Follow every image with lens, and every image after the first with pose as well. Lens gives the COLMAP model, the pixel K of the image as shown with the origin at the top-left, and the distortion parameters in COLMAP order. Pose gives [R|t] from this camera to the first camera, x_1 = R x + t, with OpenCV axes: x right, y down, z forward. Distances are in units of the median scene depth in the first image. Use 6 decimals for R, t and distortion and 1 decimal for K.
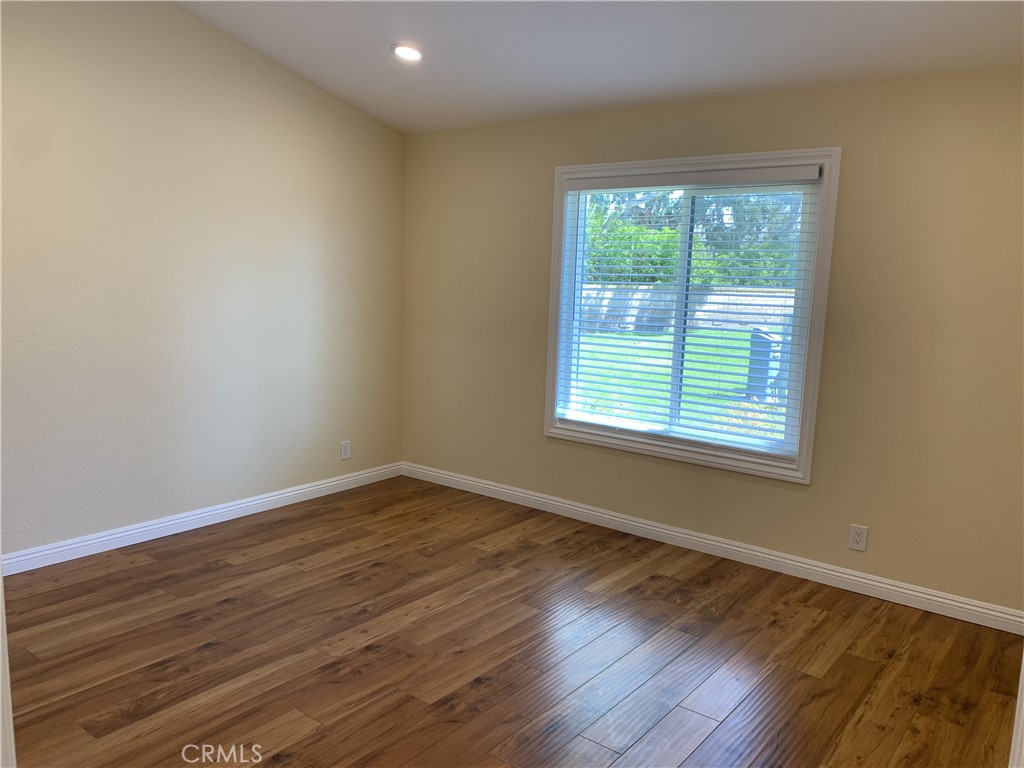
lens RADIAL K [[836.4, 0, 512.0], [0, 836.4, 384.0], [0, 0, 1]] dist [0.083519, -0.127946]
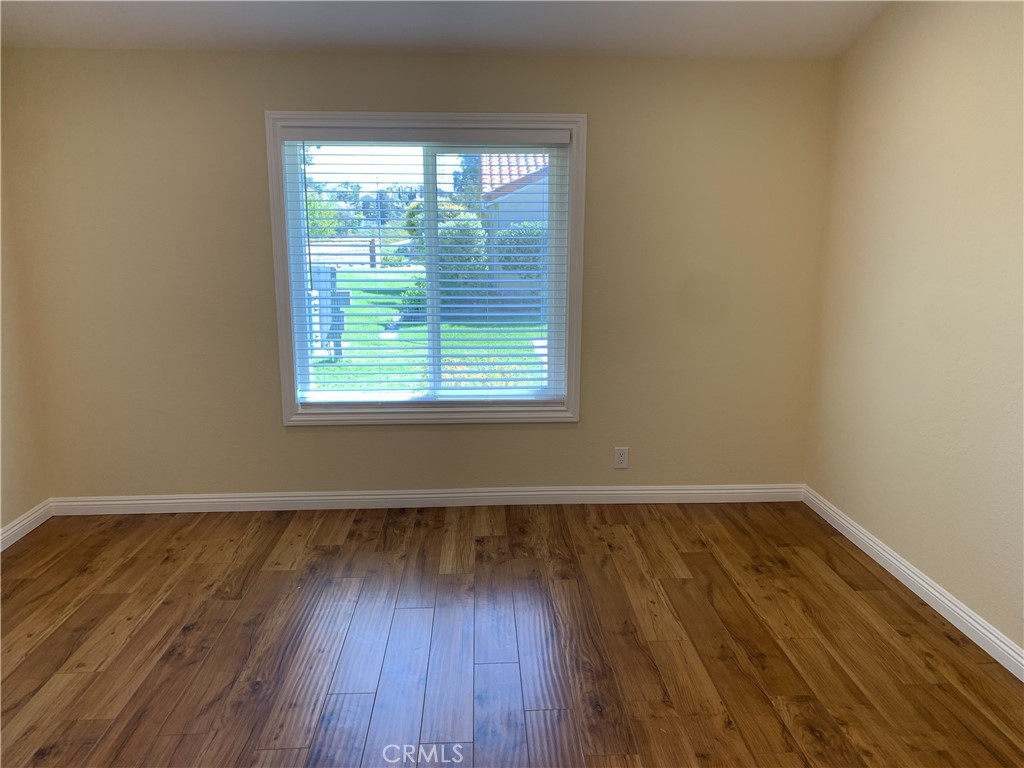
lens RADIAL K [[836.4, 0, 512.0], [0, 836.4, 384.0], [0, 0, 1]] dist [0.083519, -0.127946]
pose [[0.732282, -0.156870, 0.662687, -0.428707], [0.113261, 0.987609, 0.108629, -0.058793], [-0.671517, -0.004490, 0.740976, 0.228937]]
